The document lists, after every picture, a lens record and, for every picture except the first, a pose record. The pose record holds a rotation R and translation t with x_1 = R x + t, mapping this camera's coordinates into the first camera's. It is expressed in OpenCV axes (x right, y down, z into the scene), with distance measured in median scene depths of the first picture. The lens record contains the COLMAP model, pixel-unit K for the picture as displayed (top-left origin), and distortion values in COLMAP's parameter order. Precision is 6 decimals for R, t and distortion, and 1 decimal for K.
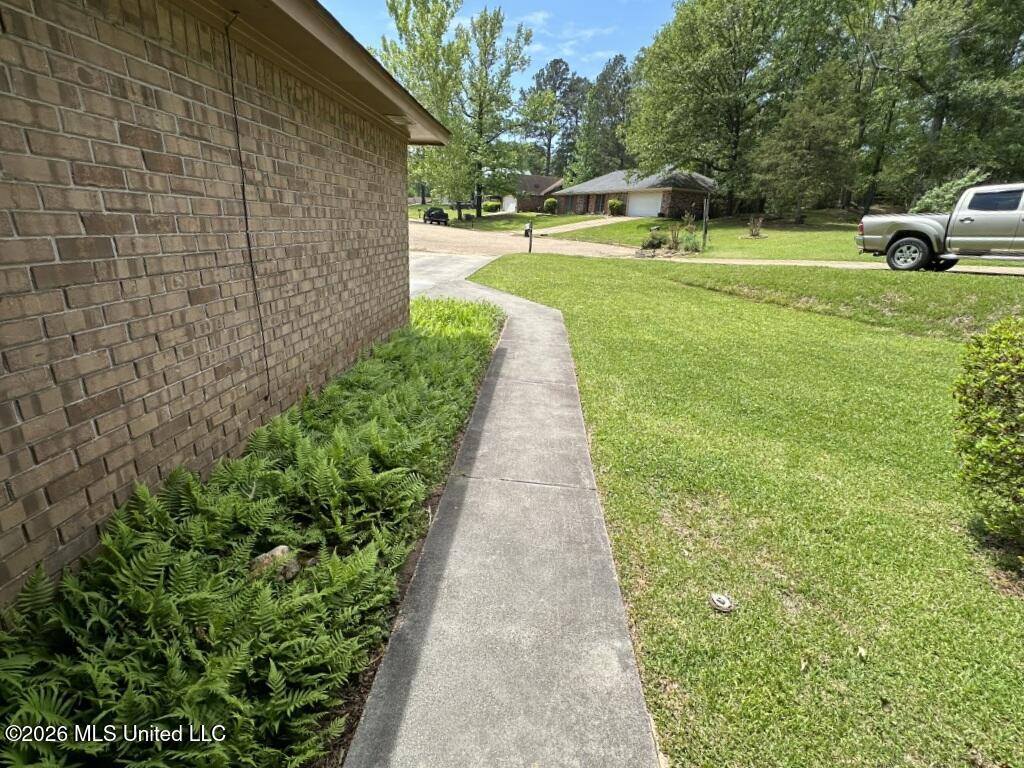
lens RADIAL K [[409.6, 0, 512.0], [0, 409.6, 384.0], [0, 0, 1]] dist [-0.002553, -0.000224]
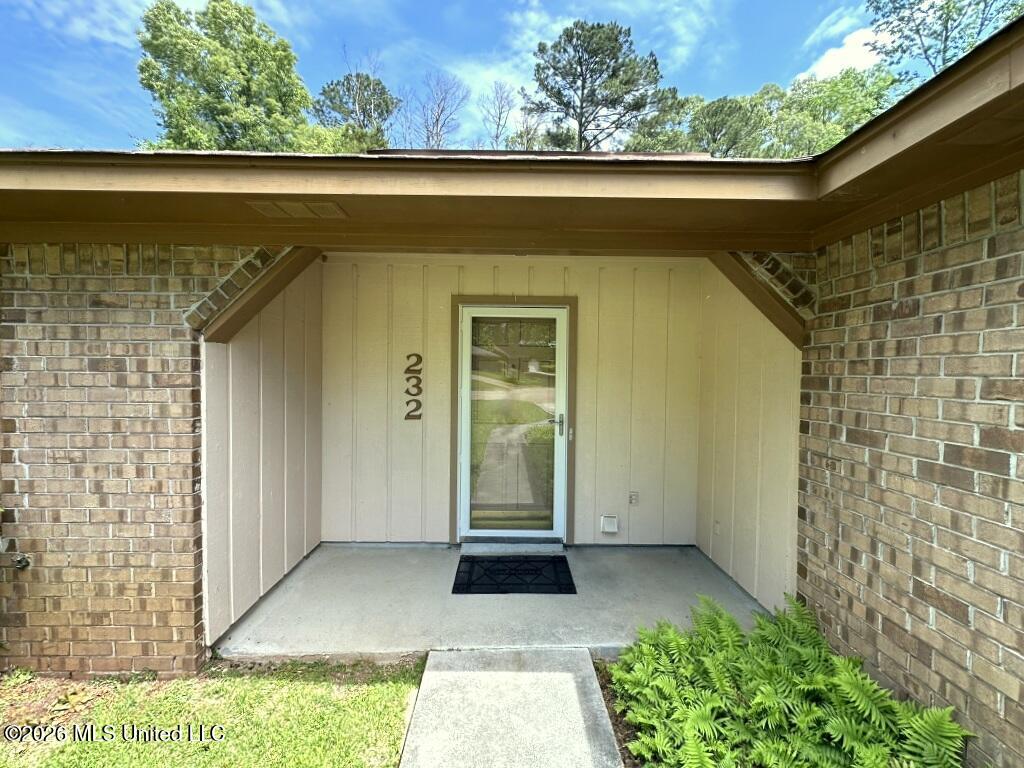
lens RADIAL K [[409.6, 0, 512.0], [0, 409.6, 384.0], [0, 0, 1]] dist [-0.002553, -0.000224]
pose [[-0.995557, -0.044808, -0.082822, 0.156530], [-0.073474, 0.919740, 0.385591, -0.841851], [0.058897, 0.389963, -0.918945, 1.876811]]
